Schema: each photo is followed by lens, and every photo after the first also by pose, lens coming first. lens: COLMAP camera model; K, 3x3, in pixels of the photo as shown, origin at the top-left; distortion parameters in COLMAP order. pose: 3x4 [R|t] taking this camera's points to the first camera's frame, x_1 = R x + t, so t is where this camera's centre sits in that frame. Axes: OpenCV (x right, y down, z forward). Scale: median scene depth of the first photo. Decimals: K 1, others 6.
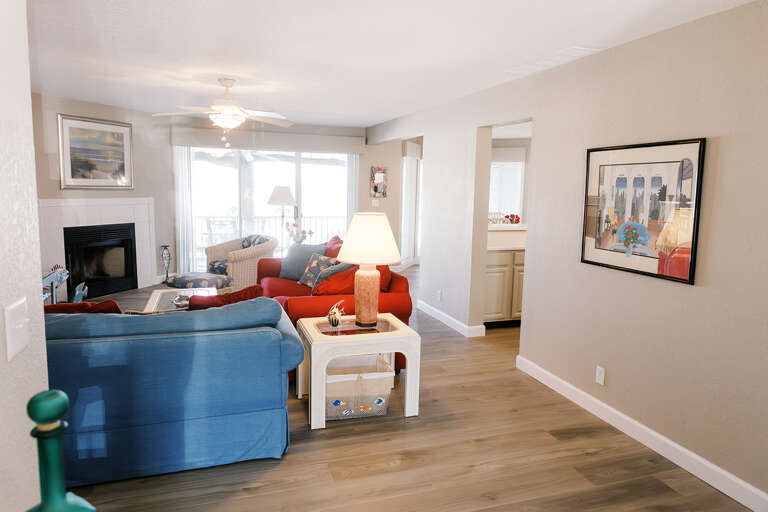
lens RADIAL K [[532.2, 0, 399.5], [0, 532.2, 247.9], [0, 0, 1]] dist [0.022905, 0.007096]
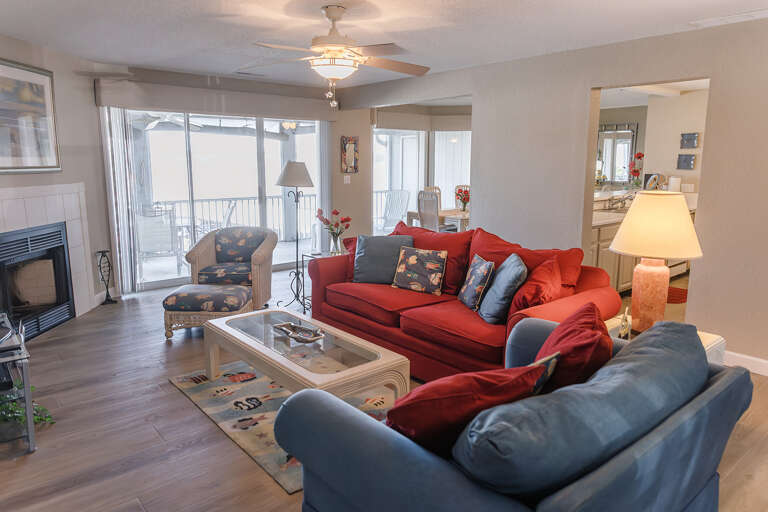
lens RADIAL K [[532.2, 0, 382.7], [0, 532.2, 254.3], [0, 0, 1]] dist [0.022905, 0.007096]
pose [[0.925541, -0.087636, 0.368366, -0.412511], [0.063632, 0.995011, 0.076837, -0.035812], [-0.373262, -0.047676, 0.926500, 0.242219]]
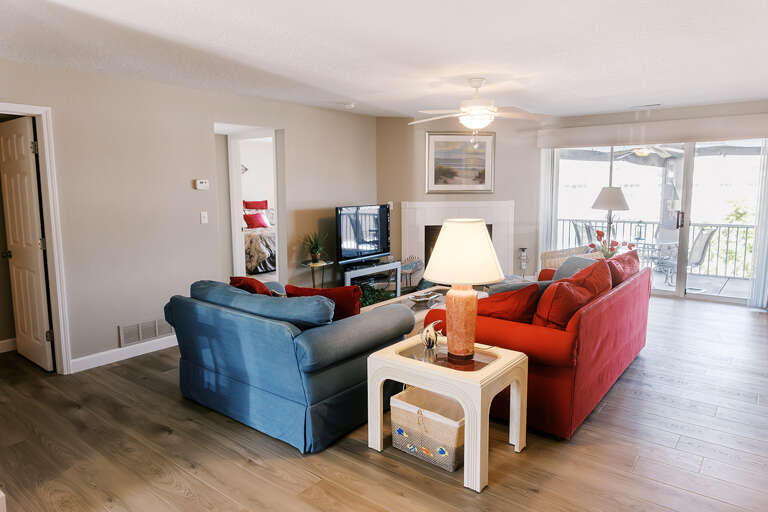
lens RADIAL K [[532.2, 0, 382.6], [0, 532.2, 254.1], [0, 0, 1]] dist [0.022905, 0.007096]
pose [[0.502557, 0.087314, -0.860124, 0.348419], [-0.083384, 0.995144, 0.052300, -0.026799], [0.860514, 0.045436, 0.507397, 0.295080]]
